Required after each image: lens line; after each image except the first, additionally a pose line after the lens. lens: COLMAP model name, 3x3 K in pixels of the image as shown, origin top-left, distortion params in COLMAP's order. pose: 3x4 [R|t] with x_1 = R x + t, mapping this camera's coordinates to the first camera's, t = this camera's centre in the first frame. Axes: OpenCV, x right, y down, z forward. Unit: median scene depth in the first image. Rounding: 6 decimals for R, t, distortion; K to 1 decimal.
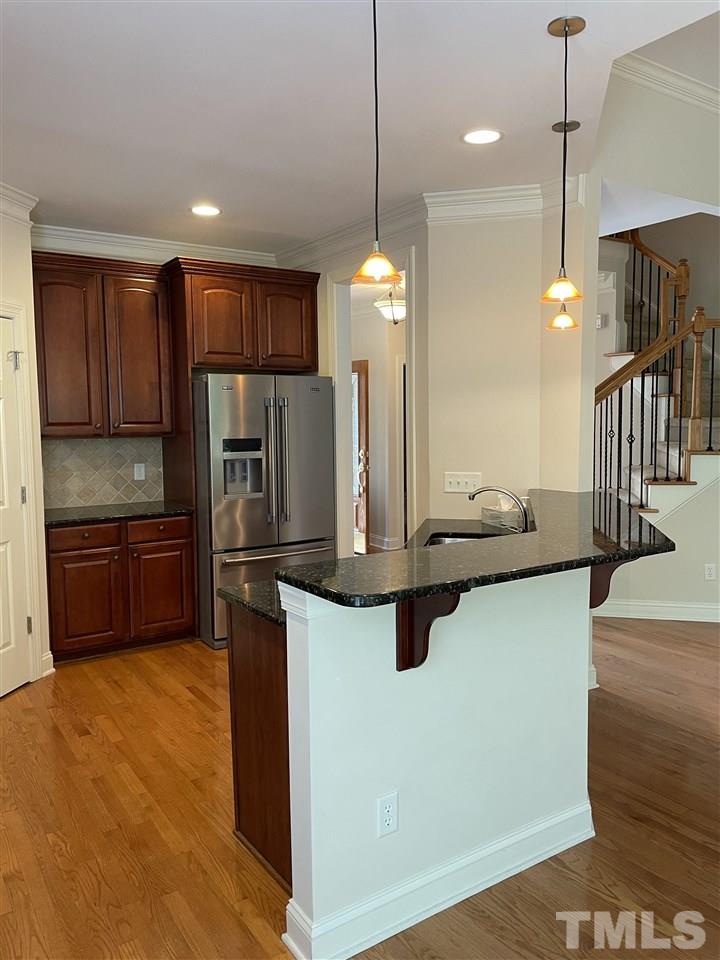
lens RADIAL K [[730.3, 0, 367.0], [0, 730.3, 475.6], [0, 0, 1]] dist [0.068362, -0.089294]
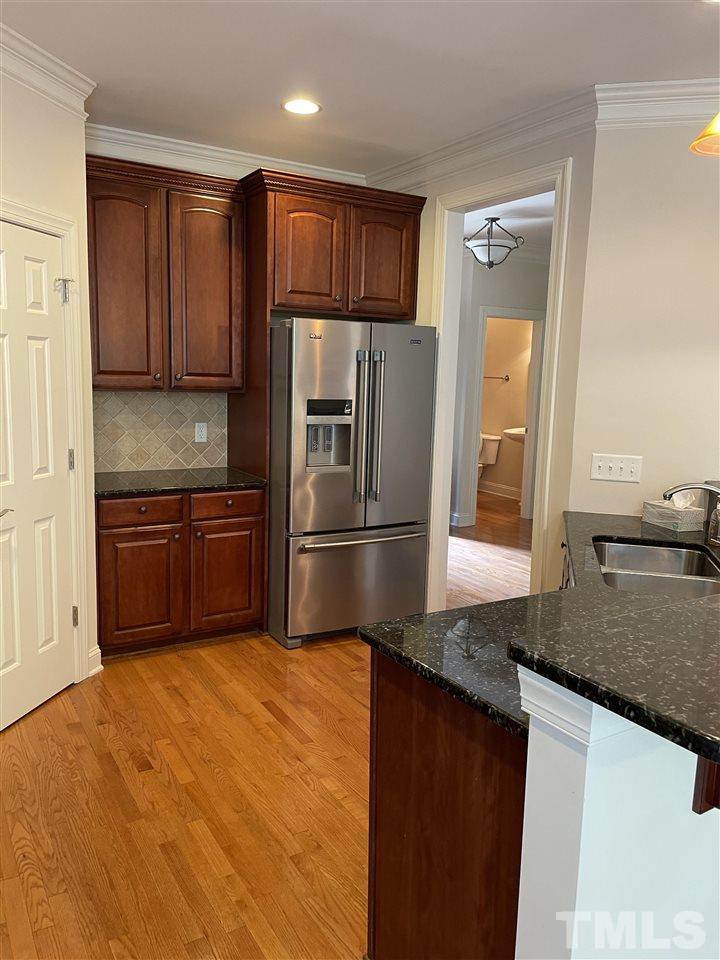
lens RADIAL K [[730.3, 0, 357.9], [0, 730.3, 479.3], [0, 0, 1]] dist [0.068362, -0.089294]
pose [[0.998140, 0.045680, -0.040382, -0.105722], [-0.042915, 0.996838, 0.066869, -0.017929], [0.043309, -0.065012, 0.996944, 0.184916]]
